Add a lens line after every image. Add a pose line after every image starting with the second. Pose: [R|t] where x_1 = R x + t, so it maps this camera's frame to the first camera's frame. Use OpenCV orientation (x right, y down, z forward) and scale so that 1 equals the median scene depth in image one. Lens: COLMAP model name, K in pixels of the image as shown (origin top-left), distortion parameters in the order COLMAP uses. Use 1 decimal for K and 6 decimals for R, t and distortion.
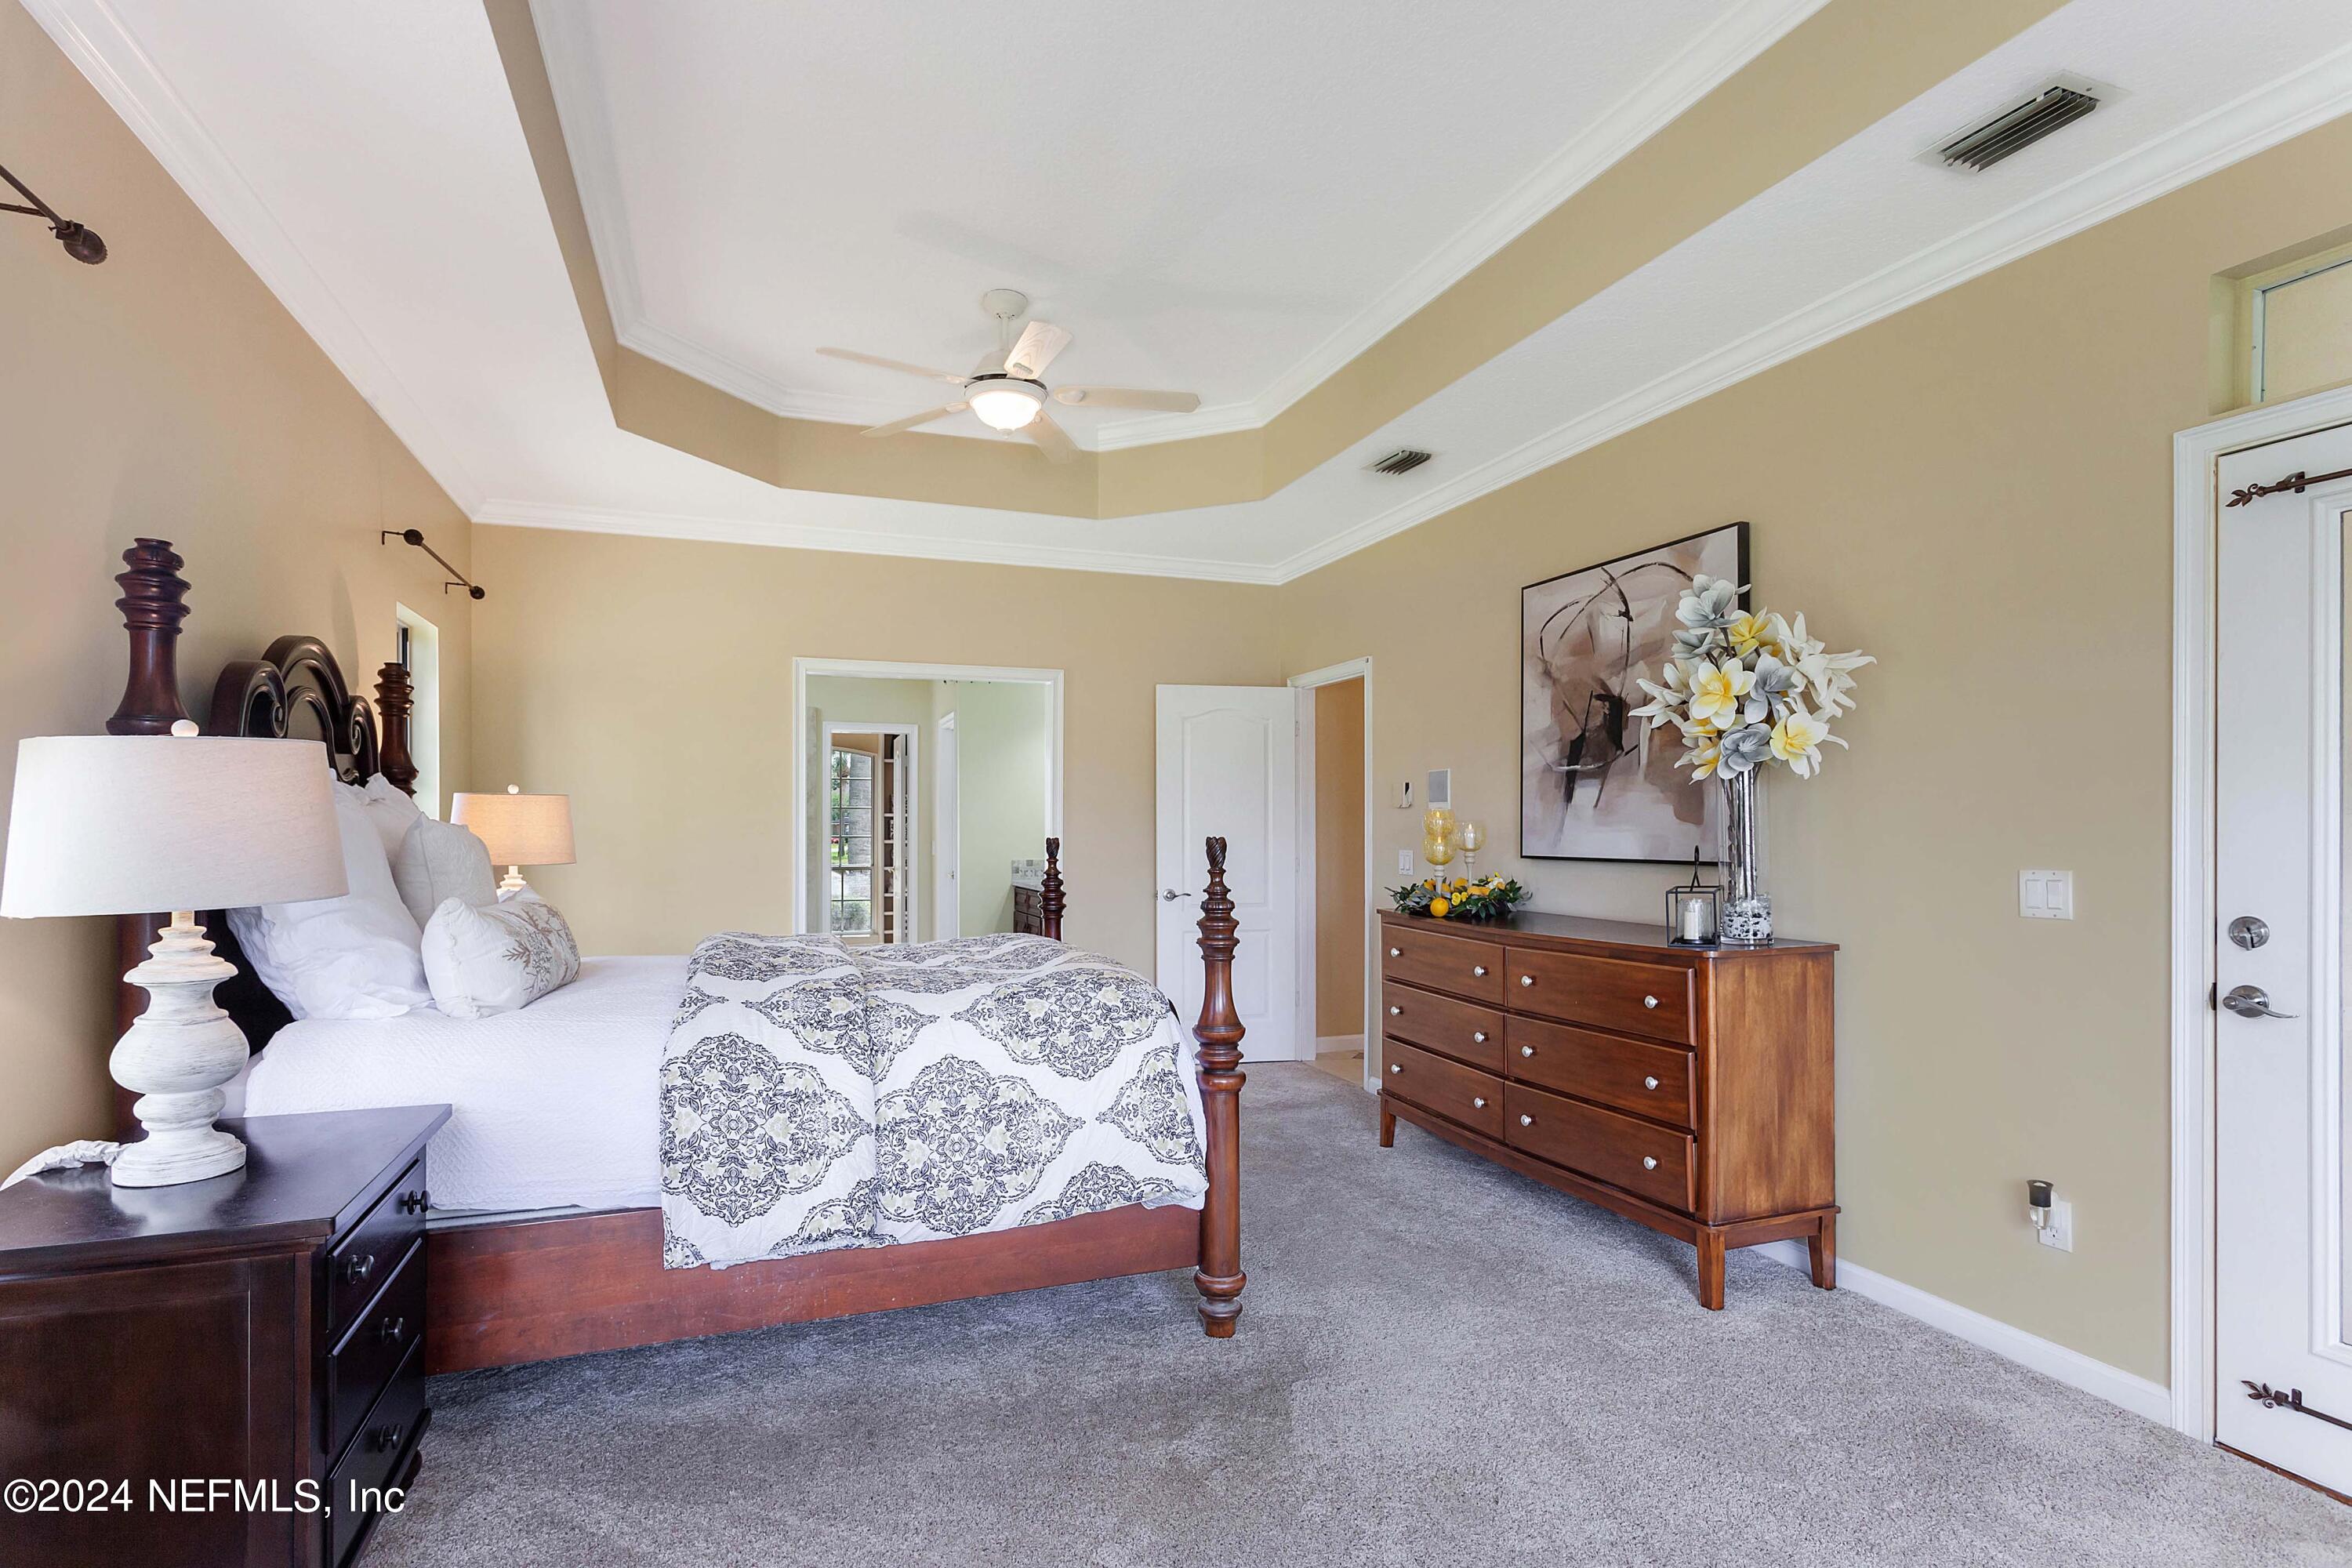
lens RADIAL K [[1137.7, 0, 1203.7], [0, 1137.7, 823.7], [0, 0, 1]] dist [-0.000899, 0.000811]
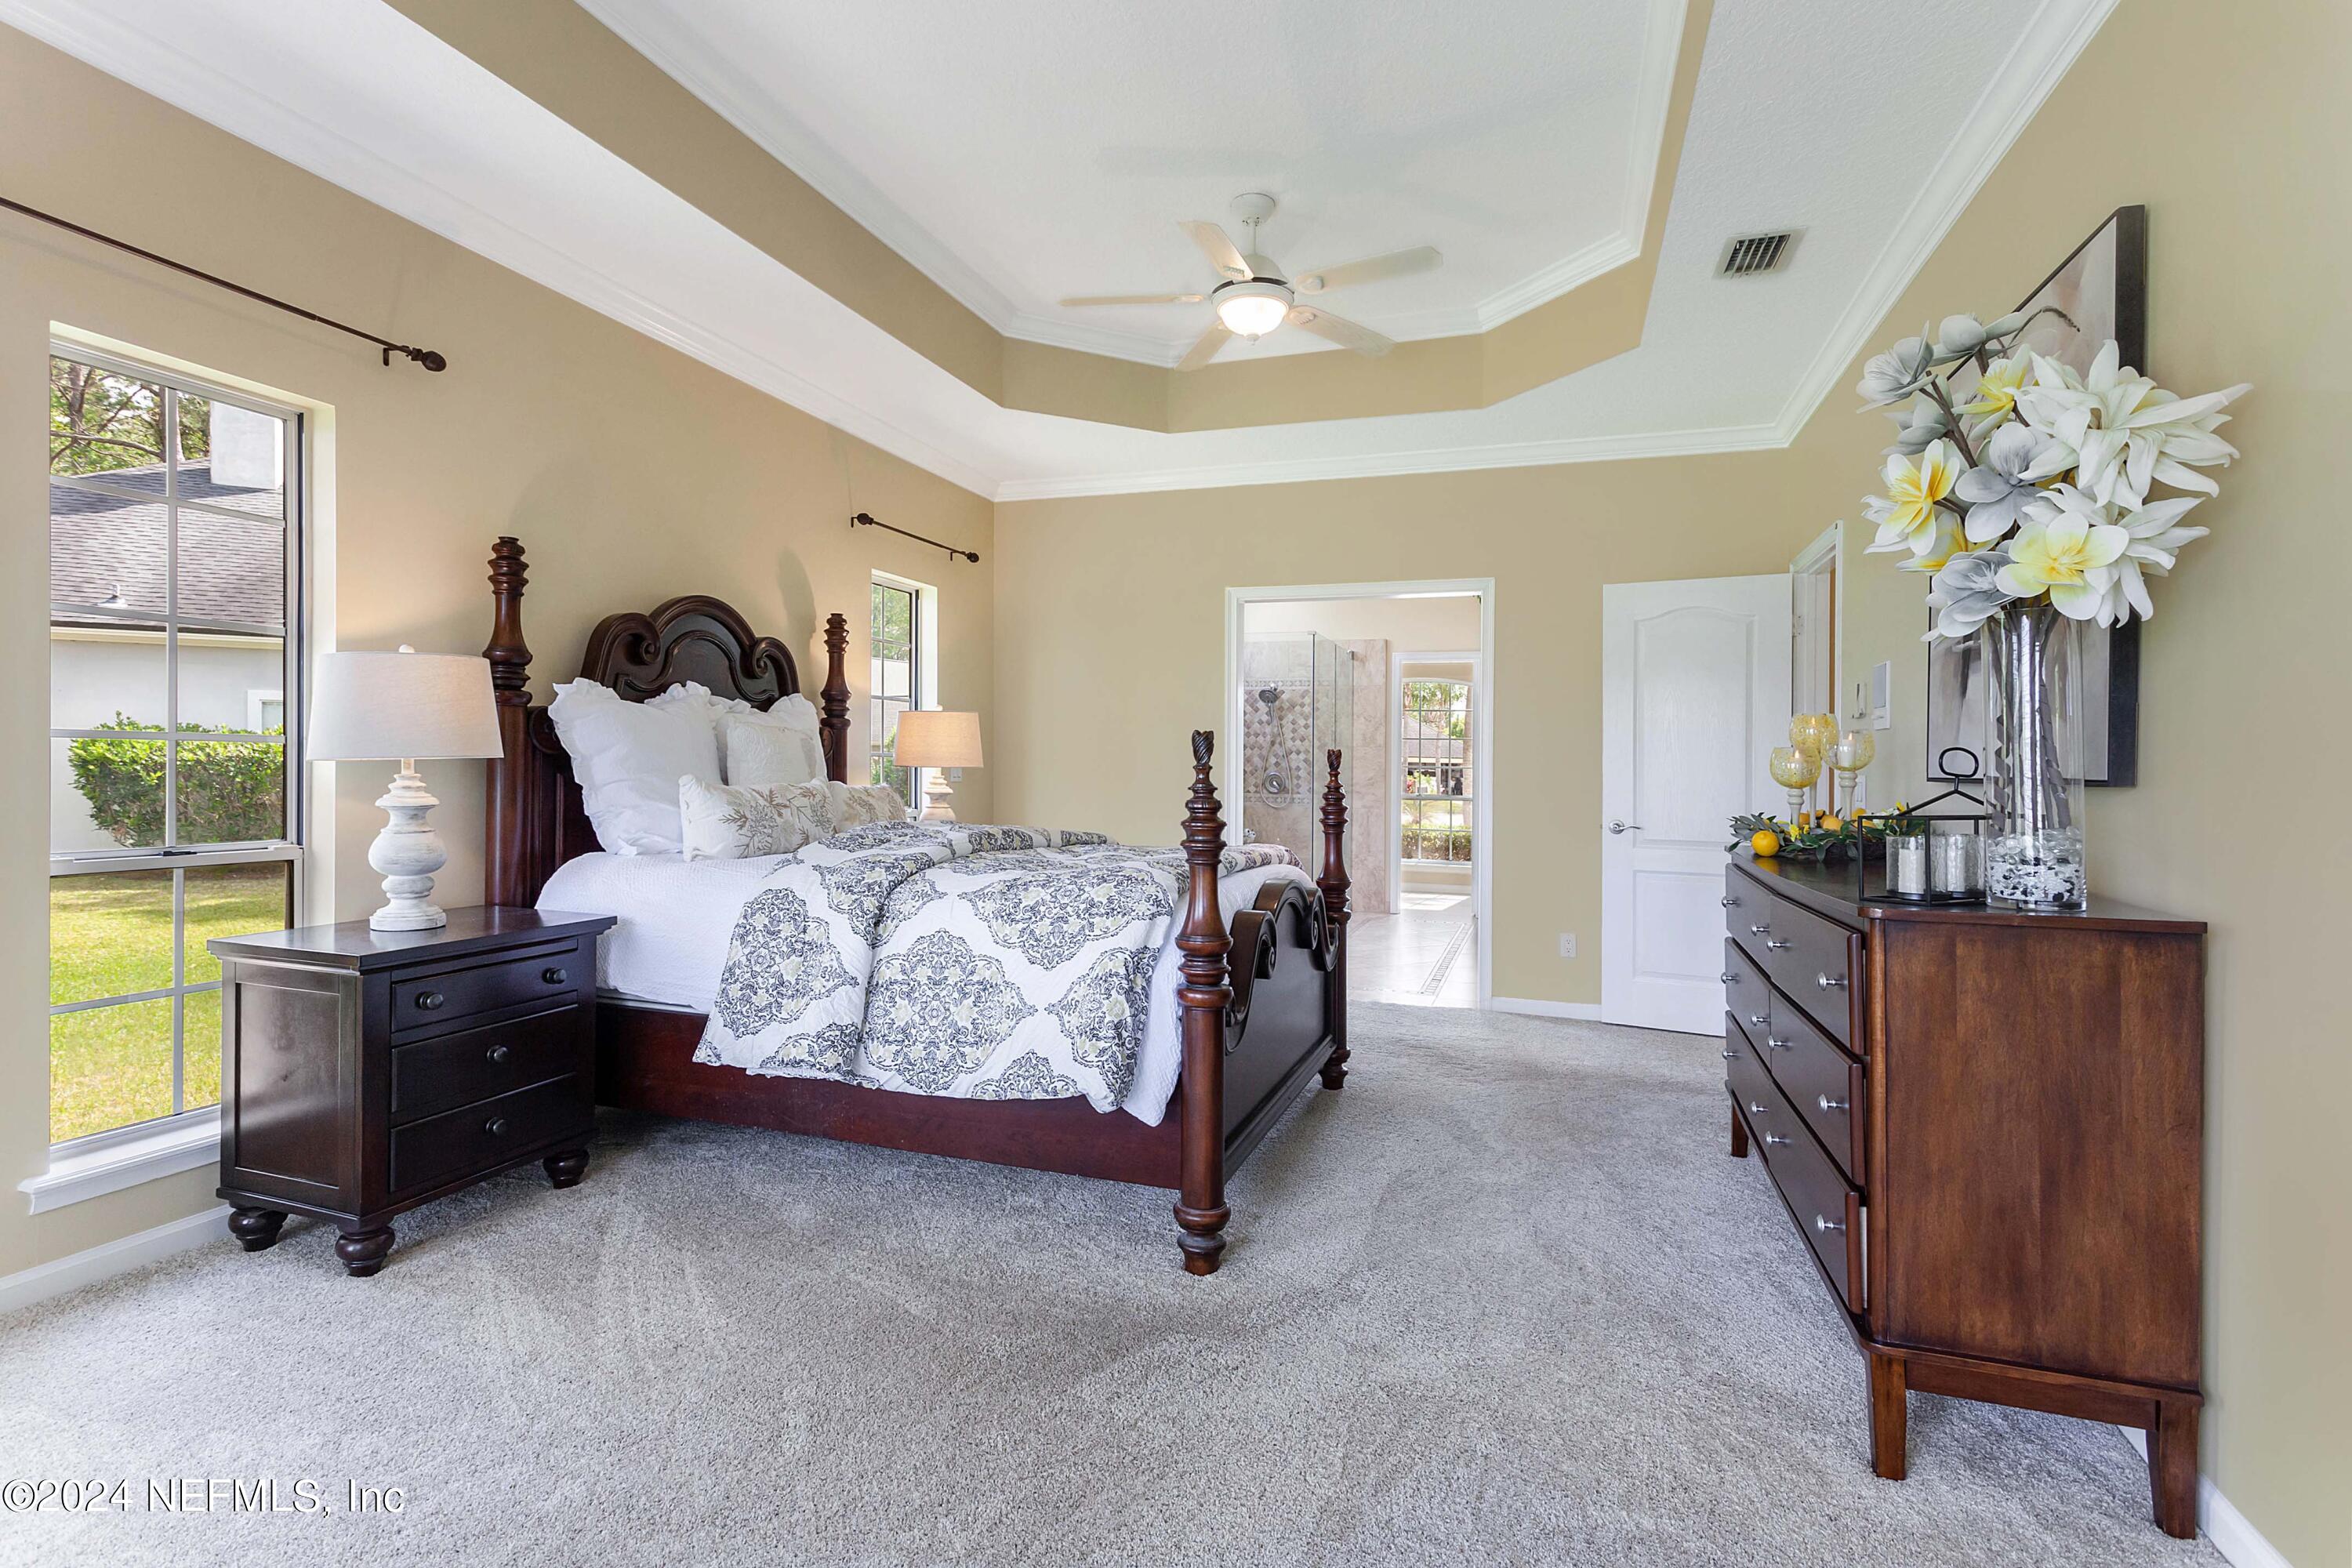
lens RADIAL K [[1137.7, 0, 1185.5], [0, 1137.7, 766.2], [0, 0, 1]] dist [-0.000899, 0.000811]
pose [[0.769906, 0.011551, -0.638052, 0.636500], [-0.011365, 0.999926, 0.004389, 0.039349], [0.638056, 0.003873, 0.769980, 0.304491]]
